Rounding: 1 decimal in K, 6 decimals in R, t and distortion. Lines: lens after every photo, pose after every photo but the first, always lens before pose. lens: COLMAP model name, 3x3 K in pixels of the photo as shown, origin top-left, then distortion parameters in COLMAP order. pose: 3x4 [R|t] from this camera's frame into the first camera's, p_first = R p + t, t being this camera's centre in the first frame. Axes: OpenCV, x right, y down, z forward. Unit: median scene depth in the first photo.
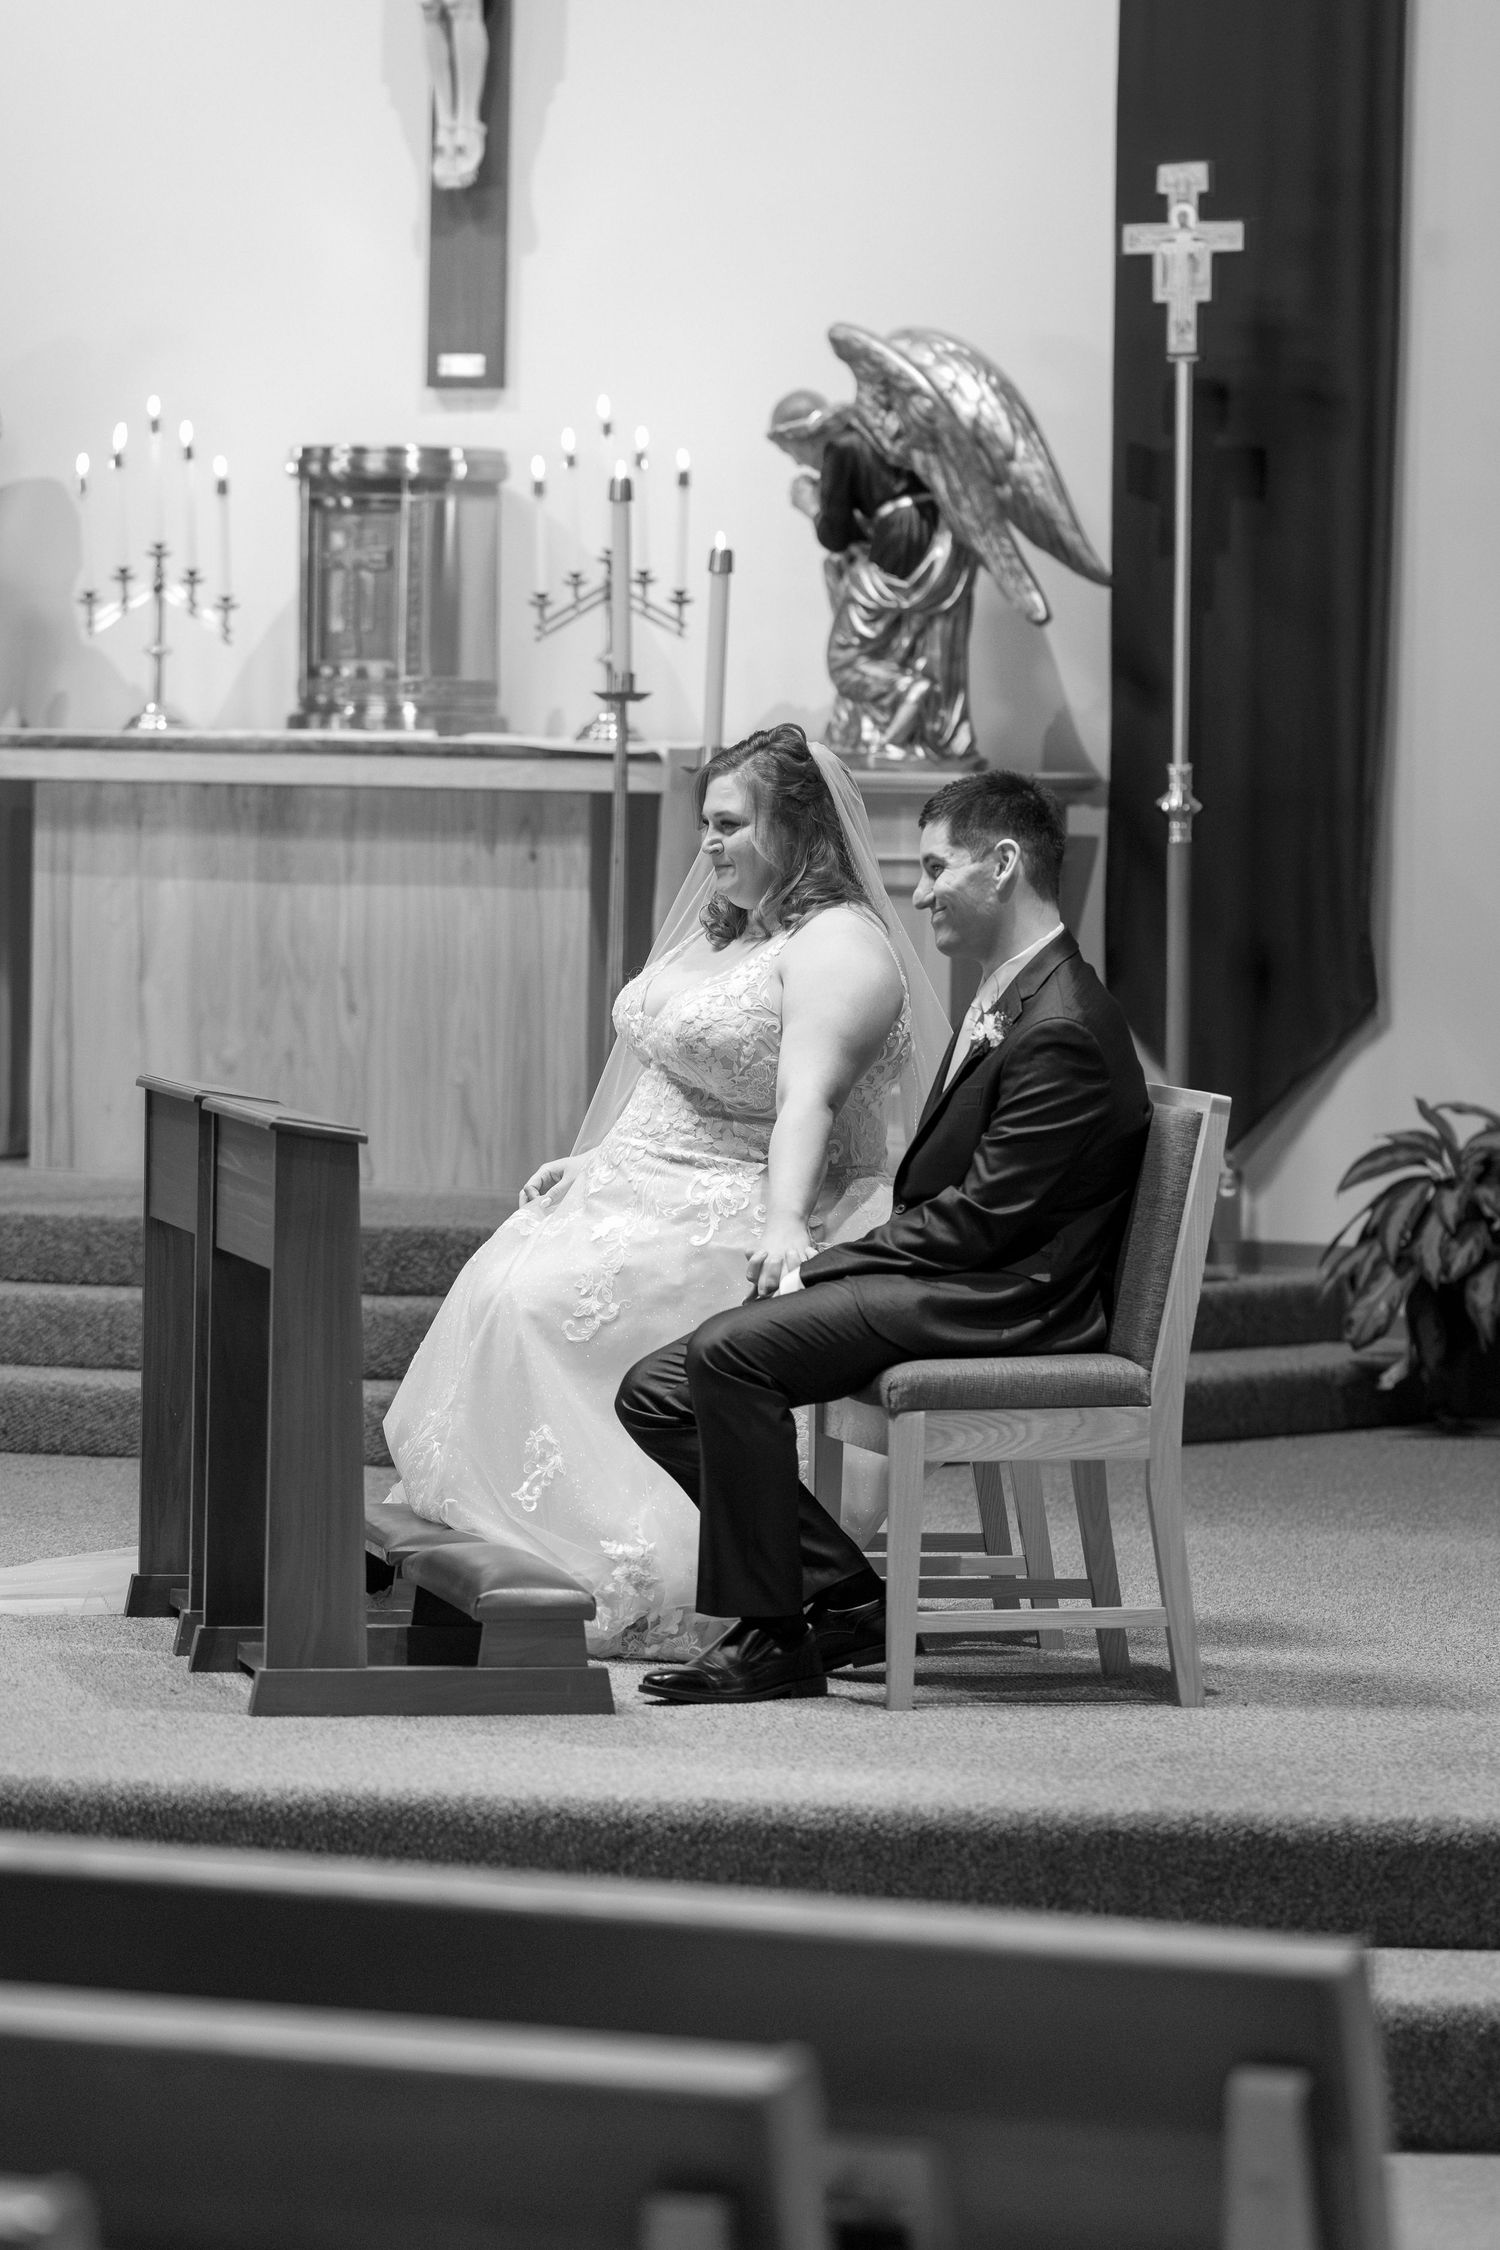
lens RADIAL K [[8637.6, 0, 747.9], [0, 8637.6, 1057.5], [0, 0, 1]] dist [0.172743, 2.212546]
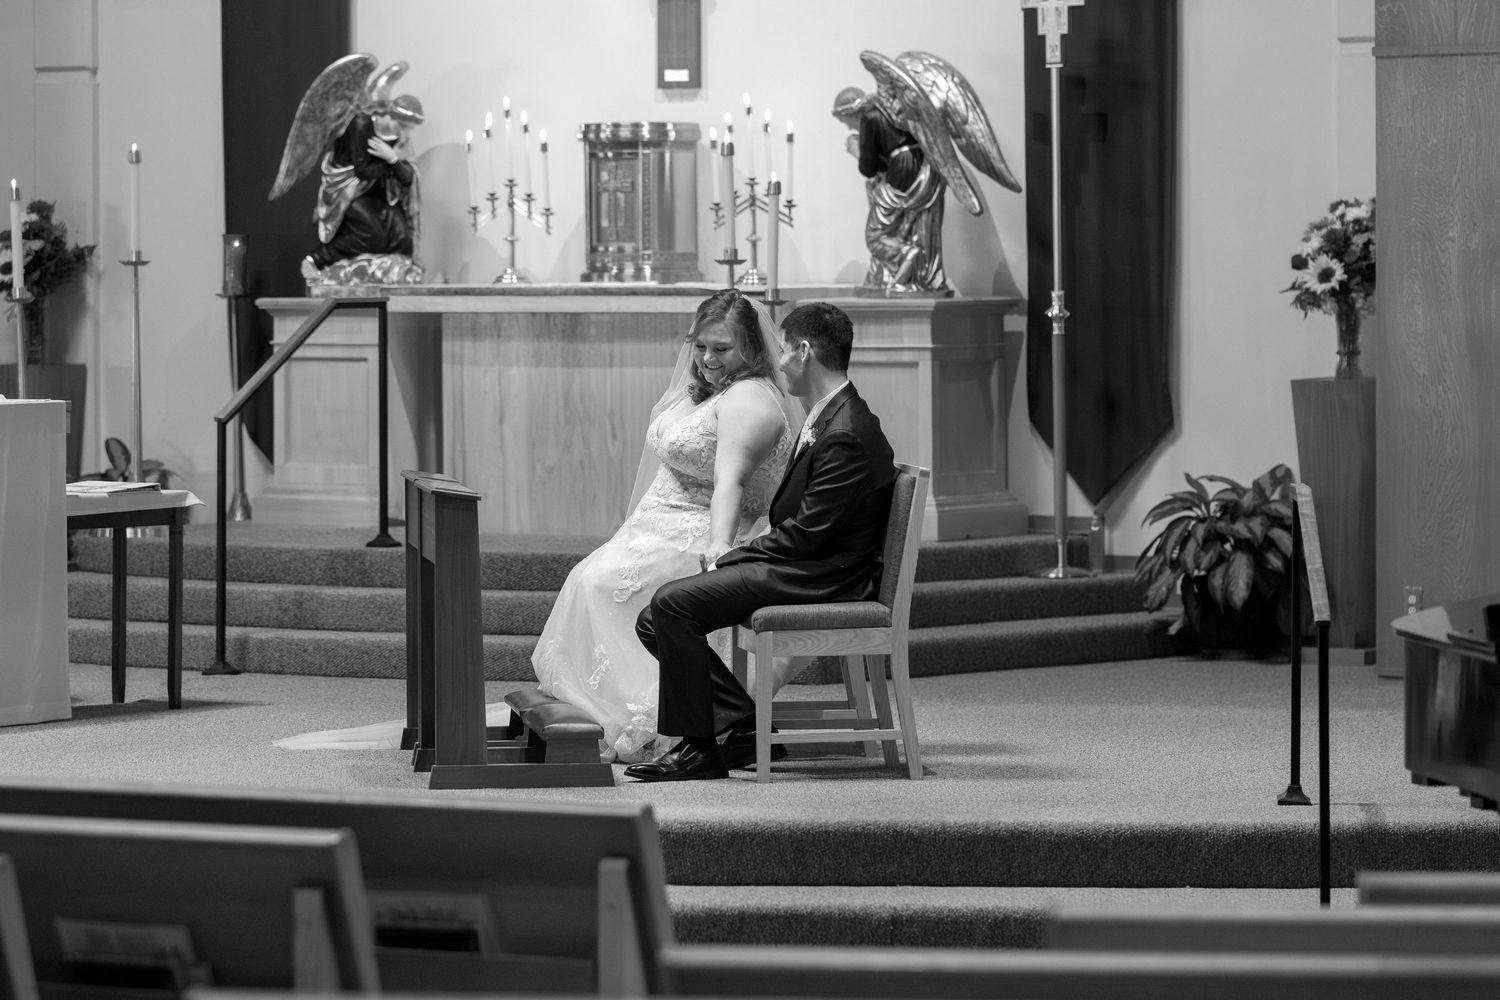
lens RADIAL K [[5758.4, 0, 750.0], [0, 5758.4, 500.0], [0, 0, 1]] dist [0.172743, 2.212546]
pose [[0.997035, -0.019912, -0.074323, 0.073912], [0.020217, 0.999790, 0.003355, 0.004285], [0.074240, -0.004848, 0.997229, -0.201216]]
